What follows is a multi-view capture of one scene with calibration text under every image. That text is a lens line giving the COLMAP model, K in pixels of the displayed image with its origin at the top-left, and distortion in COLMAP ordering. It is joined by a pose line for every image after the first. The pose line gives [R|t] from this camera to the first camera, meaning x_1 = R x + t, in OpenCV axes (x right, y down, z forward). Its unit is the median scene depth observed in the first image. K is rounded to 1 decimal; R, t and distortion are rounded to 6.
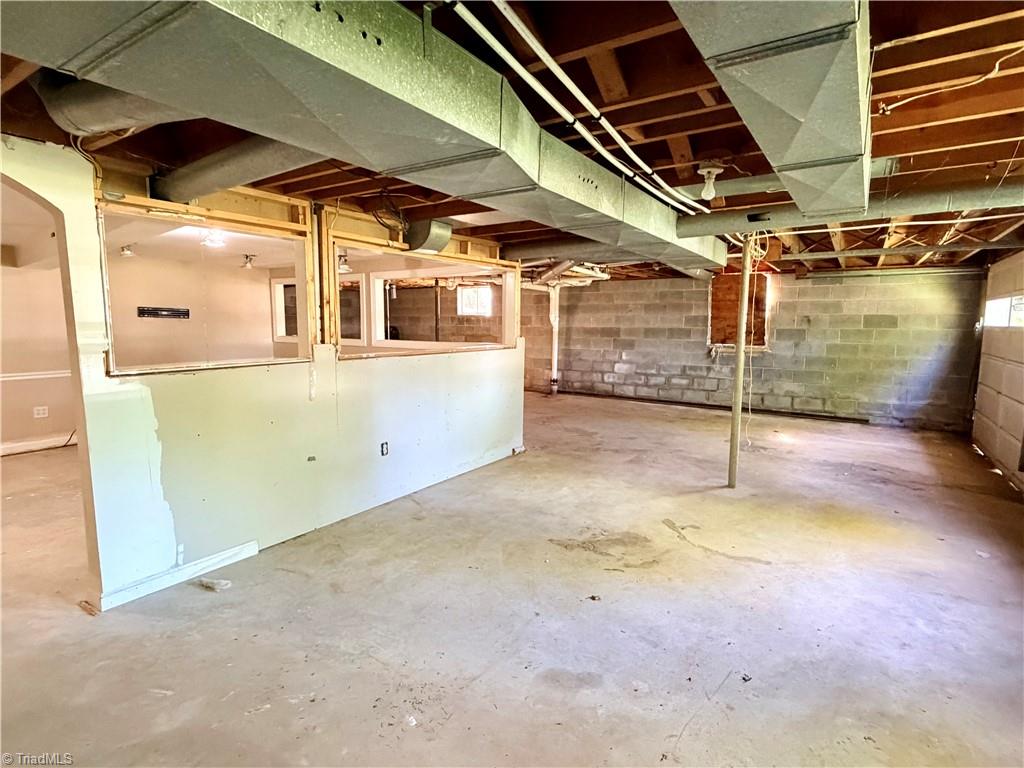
lens RADIAL K [[547.6, 0, 509.2], [0, 547.6, 383.8], [0, 0, 1]] dist [0.001024, -0.000358]
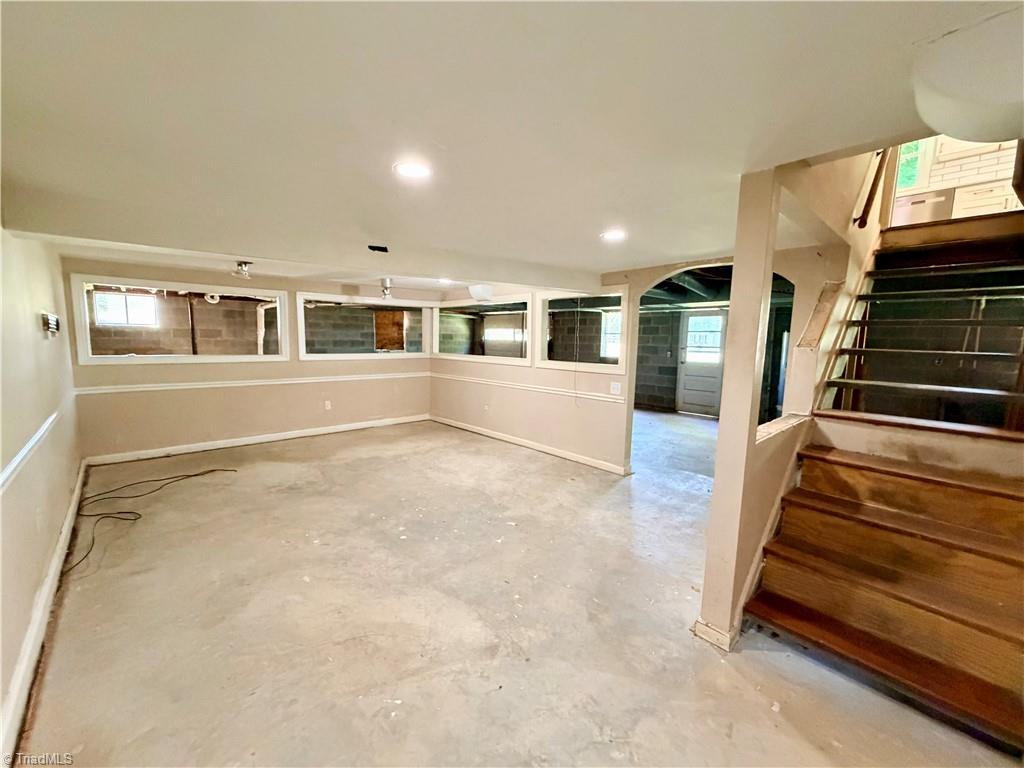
lens RADIAL K [[411.0, 0, 509.2], [0, 411.0, 385.2], [0, 0, 1]] dist [-0.000848, -0.000027]
pose [[0.251572, -0.108716, 0.961713, -0.708600], [0.100785, 0.991211, 0.085687, -0.033204], [-0.962577, 0.075370, 0.260319, 0.304272]]
